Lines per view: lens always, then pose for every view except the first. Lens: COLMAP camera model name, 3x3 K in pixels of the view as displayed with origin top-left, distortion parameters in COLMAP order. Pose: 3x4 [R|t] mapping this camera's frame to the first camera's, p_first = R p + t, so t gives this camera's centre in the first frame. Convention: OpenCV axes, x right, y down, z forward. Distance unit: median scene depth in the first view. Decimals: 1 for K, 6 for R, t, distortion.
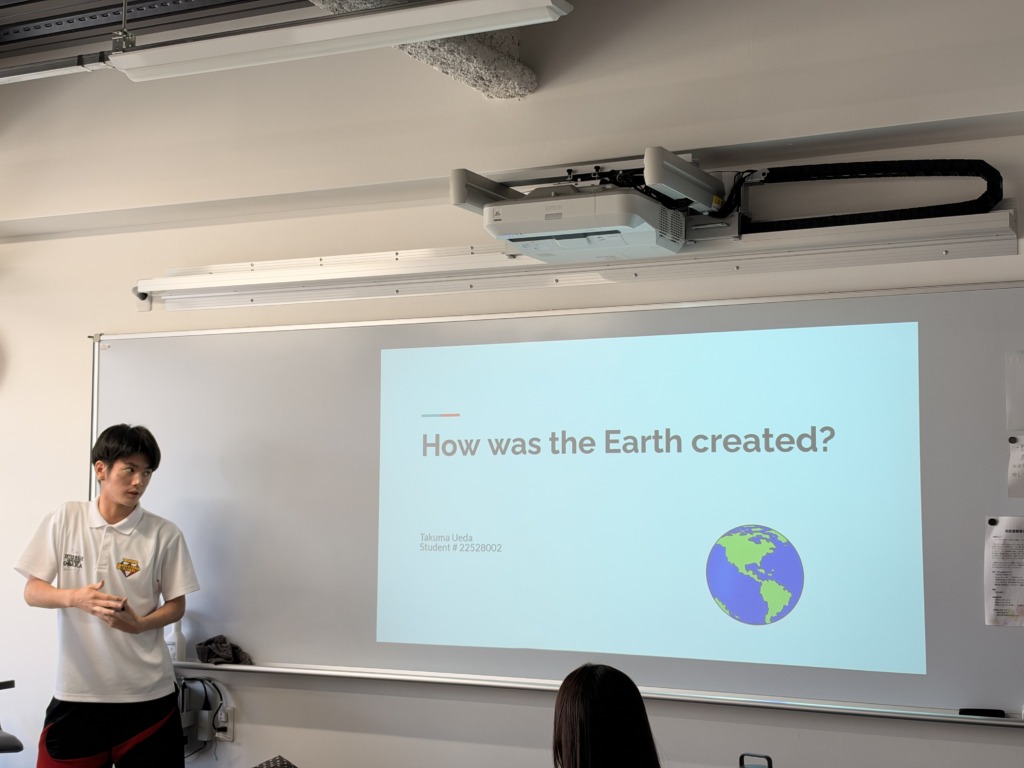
lens RADIAL K [[1412.4, 0, 512.0], [0, 1412.4, 384.0], [0, 0, 1]] dist [0.245574, -0.711557]
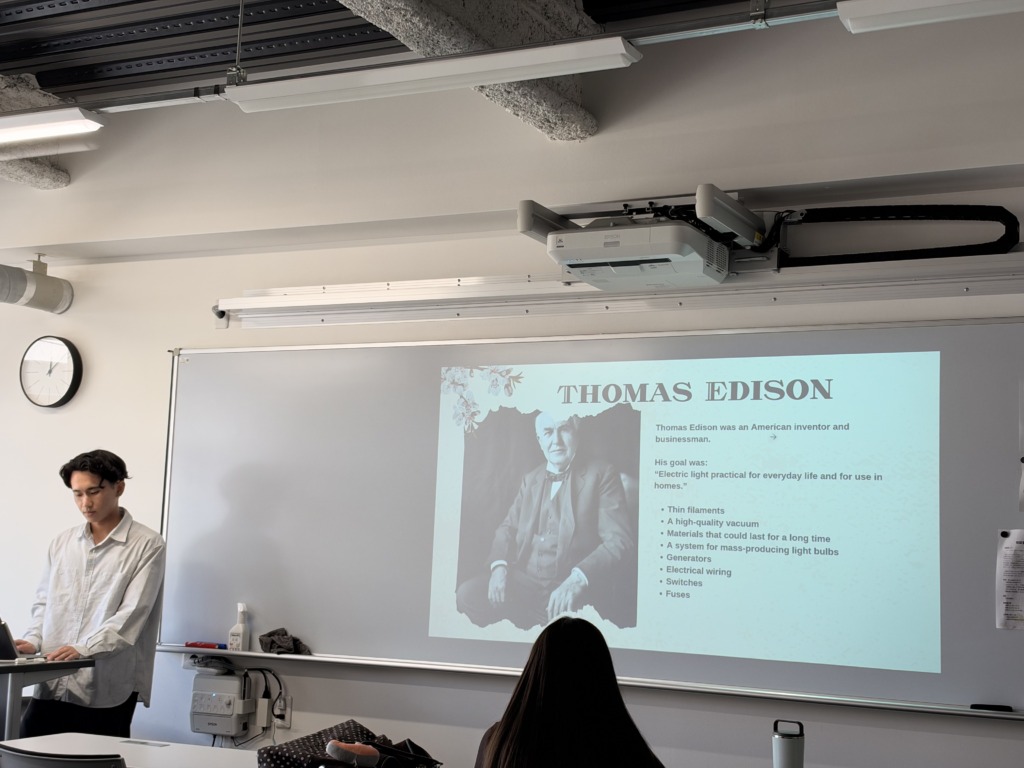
lens RADIAL K [[1412.4, 0, 512.0], [0, 1412.4, 384.0], [0, 0, 1]] dist [0.245574, -0.711557]
pose [[0.999412, 0.033387, -0.007848, -0.034550], [-0.033697, 0.998487, -0.043455, 0.039723], [0.006385, 0.043694, 0.999025, -0.098378]]
